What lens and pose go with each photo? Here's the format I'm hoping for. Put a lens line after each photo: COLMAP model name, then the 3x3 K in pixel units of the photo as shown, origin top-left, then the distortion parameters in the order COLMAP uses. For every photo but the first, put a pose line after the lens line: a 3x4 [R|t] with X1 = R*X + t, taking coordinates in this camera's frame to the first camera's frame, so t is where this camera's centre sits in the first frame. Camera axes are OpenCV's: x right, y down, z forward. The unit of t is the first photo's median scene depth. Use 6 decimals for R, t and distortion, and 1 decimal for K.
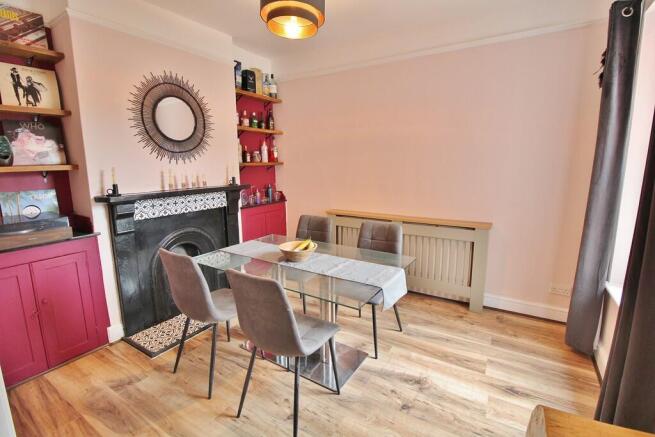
lens RADIAL K [[301.8, 0, 329.9], [0, 301.8, 217.8], [0, 0, 1]] dist [-0.016913, -0.000455]
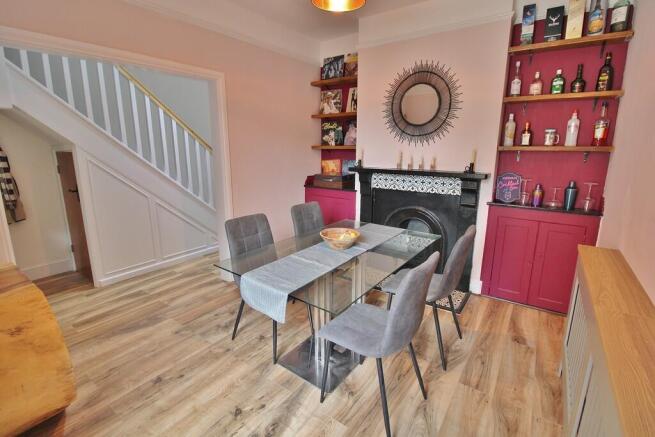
lens RADIAL K [[301.8, 0, 329.7], [0, 301.8, 214.0], [0, 0, 1]] dist [-0.016913, -0.000455]
pose [[-0.069357, 0.236237, -0.969217, 0.651534], [-0.176479, 0.953328, 0.244993, -0.159935], [0.981858, 0.188038, -0.024429, 0.776279]]
